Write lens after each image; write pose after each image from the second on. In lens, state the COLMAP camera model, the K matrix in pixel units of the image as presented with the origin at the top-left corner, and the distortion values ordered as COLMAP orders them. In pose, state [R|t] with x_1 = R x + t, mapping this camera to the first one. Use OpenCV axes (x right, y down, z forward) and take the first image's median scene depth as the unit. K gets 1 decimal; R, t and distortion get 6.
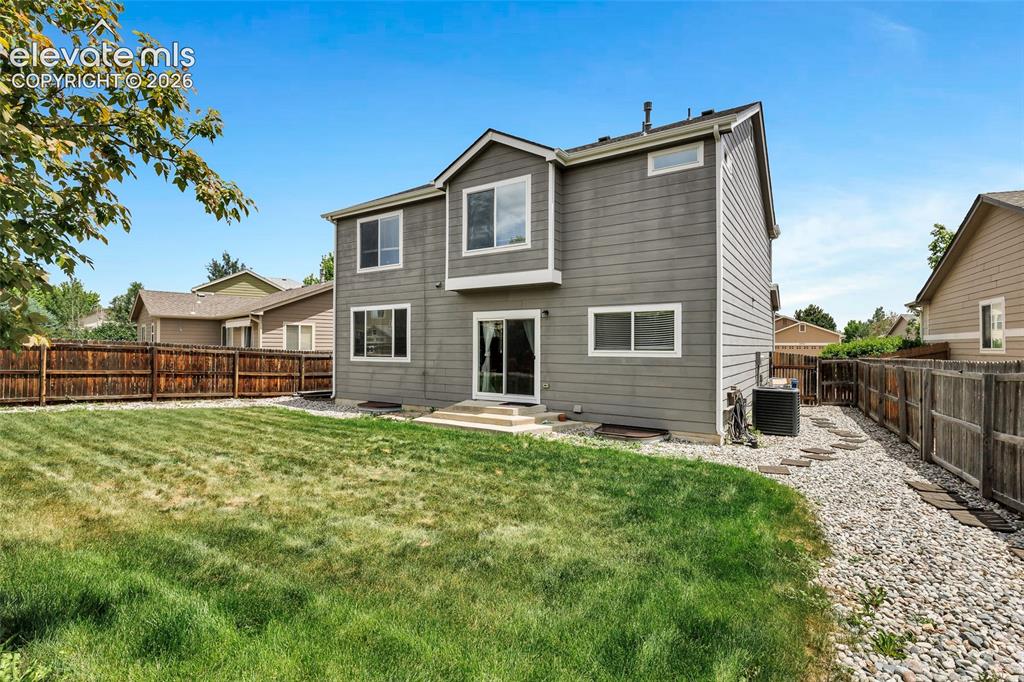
lens RADIAL K [[475.8, 0, 506.1], [0, 475.8, 343.8], [0, 0, 1]] dist [0.001437, 0.000302]
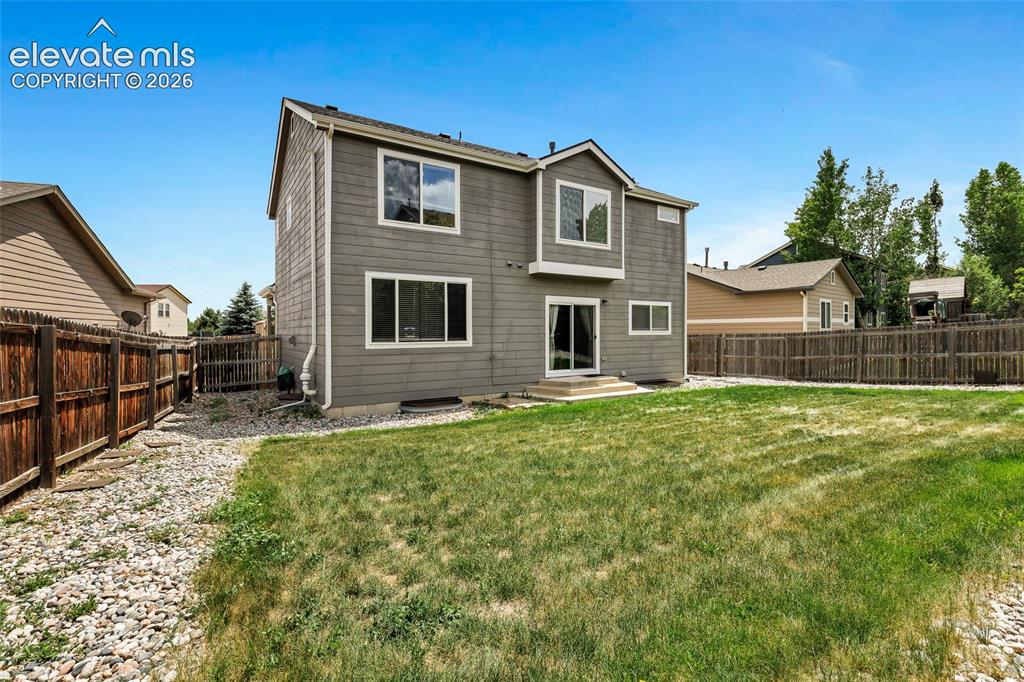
lens RADIAL K [[475.8, 0, 503.3], [0, 475.8, 338.4], [0, 0, 1]] dist [0.001437, 0.000302]
pose [[0.403042, -0.014496, 0.915067, -0.976064], [0.001667, 0.999885, 0.015105, 0.011186], [-0.915180, -0.004563, 0.403019, 0.600407]]
